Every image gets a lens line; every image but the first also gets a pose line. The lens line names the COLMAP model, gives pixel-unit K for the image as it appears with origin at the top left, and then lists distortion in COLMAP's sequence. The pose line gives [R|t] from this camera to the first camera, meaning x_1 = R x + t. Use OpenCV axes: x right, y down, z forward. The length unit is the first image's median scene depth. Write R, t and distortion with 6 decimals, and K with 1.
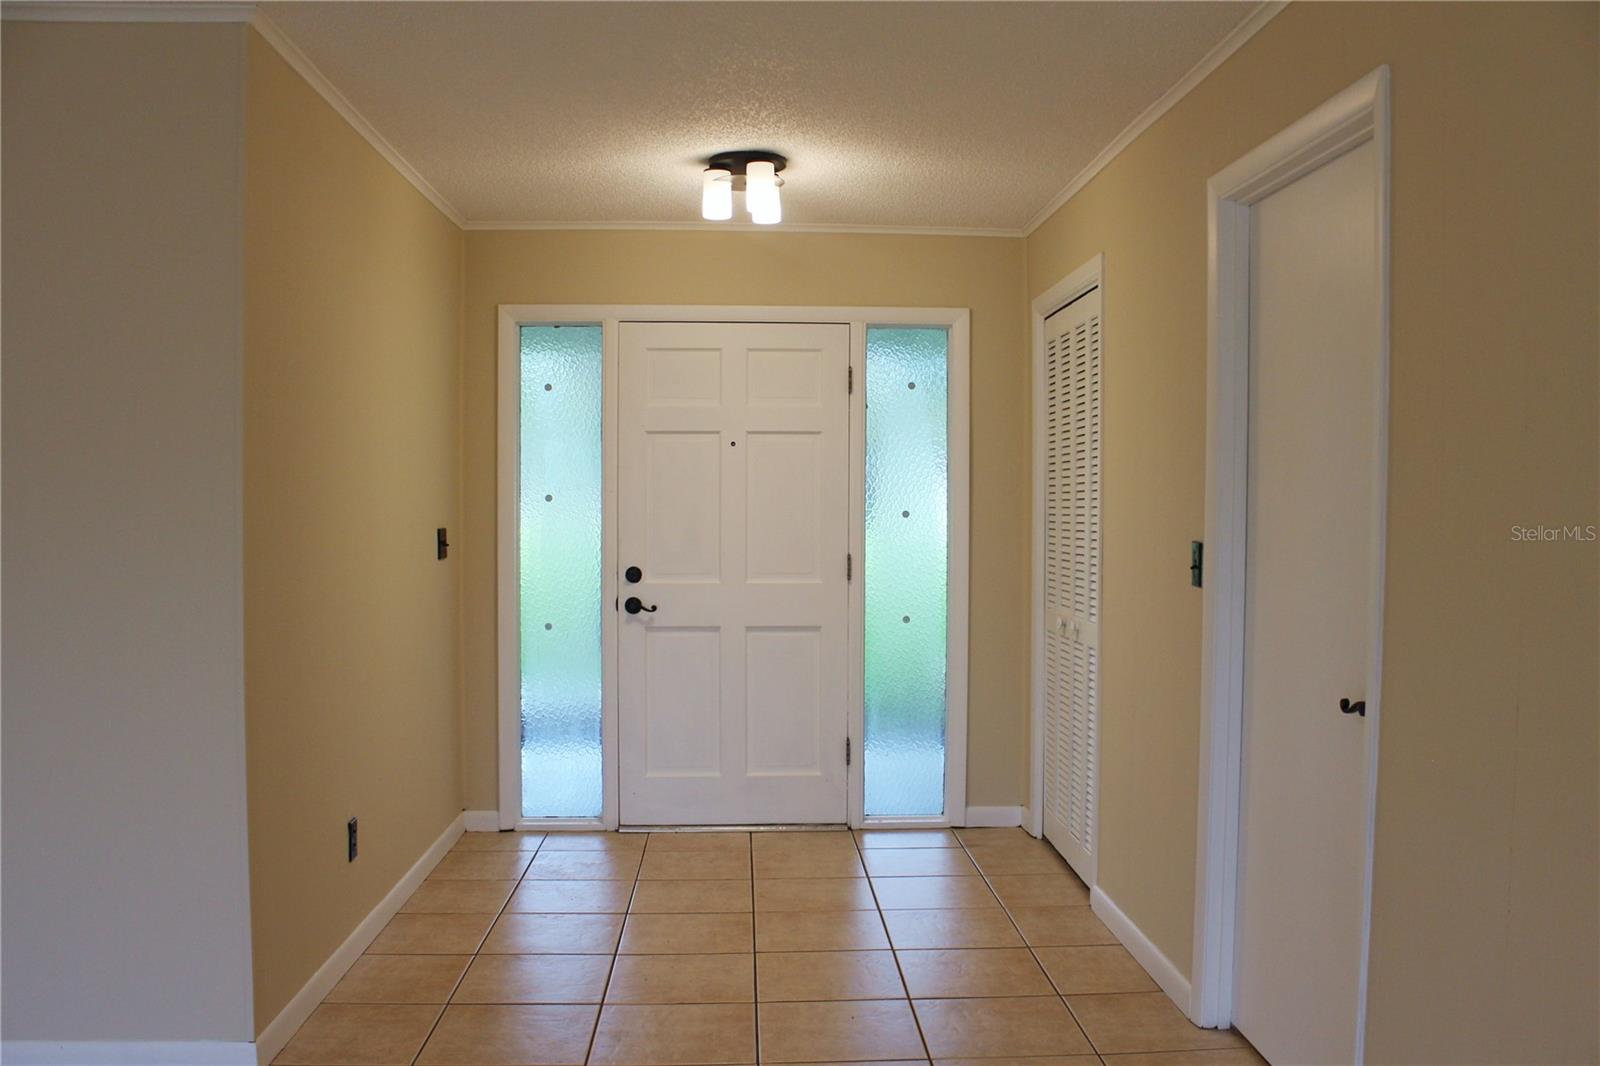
lens RADIAL K [[1386.0, 0, 790.7], [0, 1386.0, 534.4], [0, 0, 1]] dist [-0.119115, 0.106756]
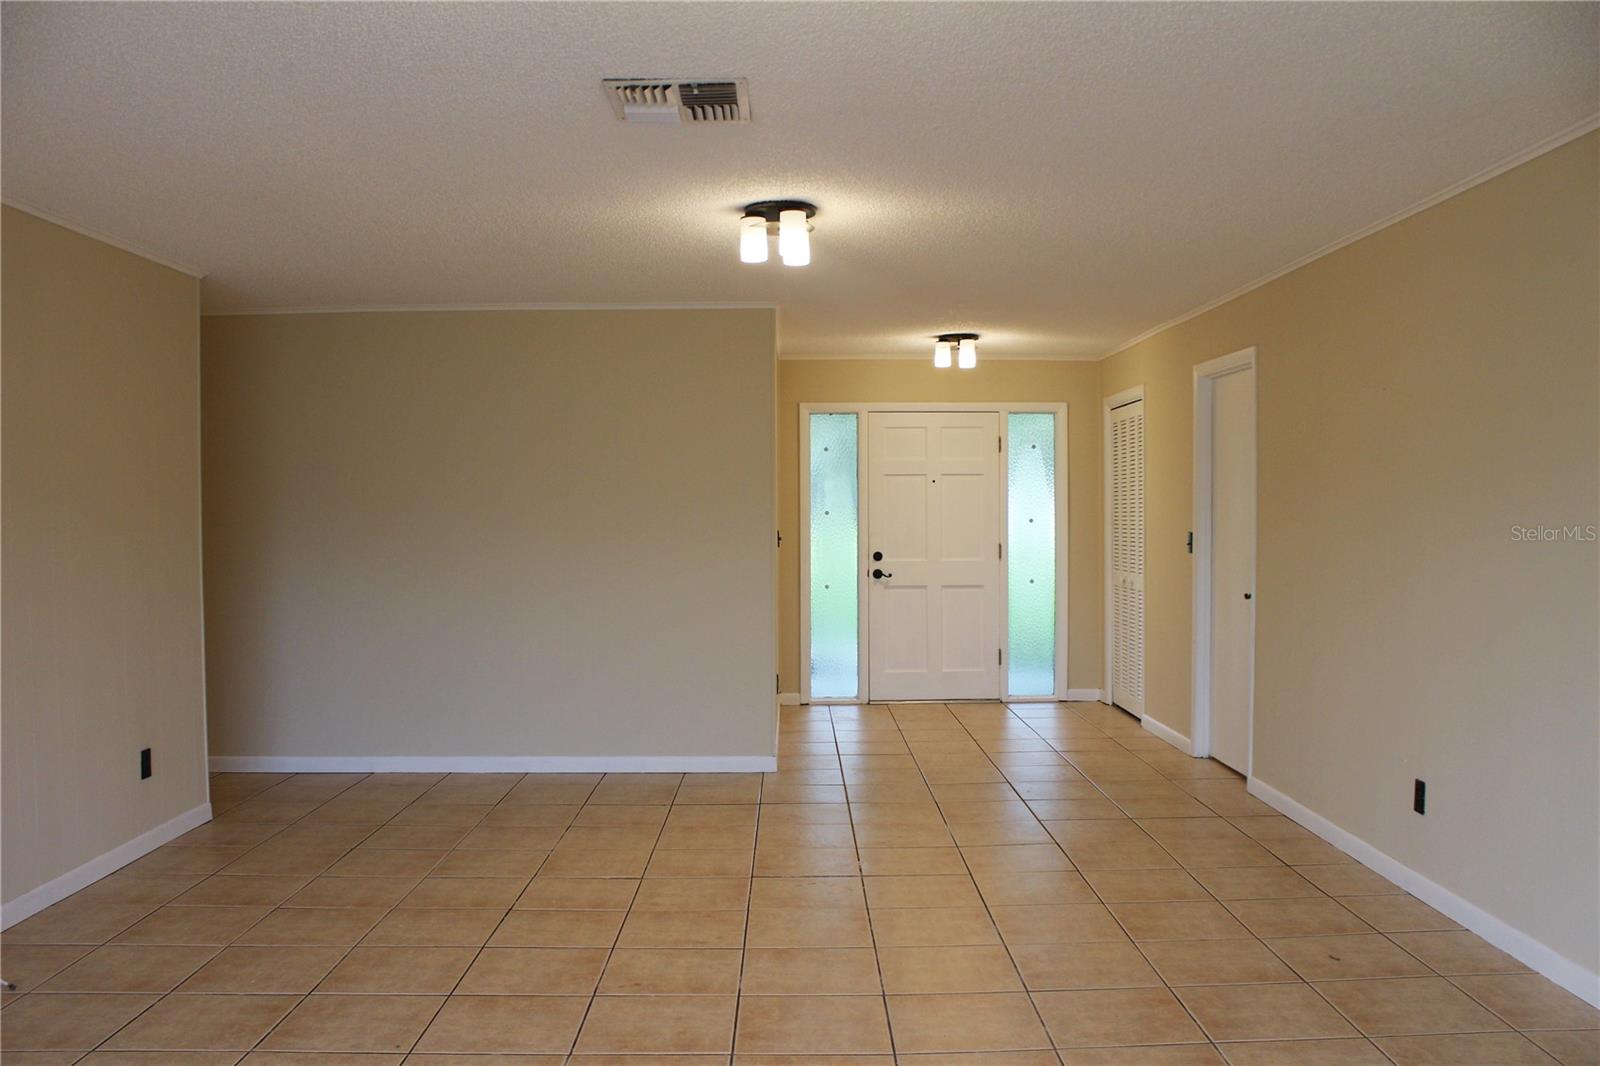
lens RADIAL K [[1386.0, 0, 808.0], [0, 1386.0, 525.6], [0, 0, 1]] dist [-0.119115, 0.106756]
pose [[0.999897, -0.007573, -0.012158, -0.182313], [0.007431, 0.999904, -0.011705, 0.010172], [0.012245, 0.011613, 0.999858, -0.763771]]
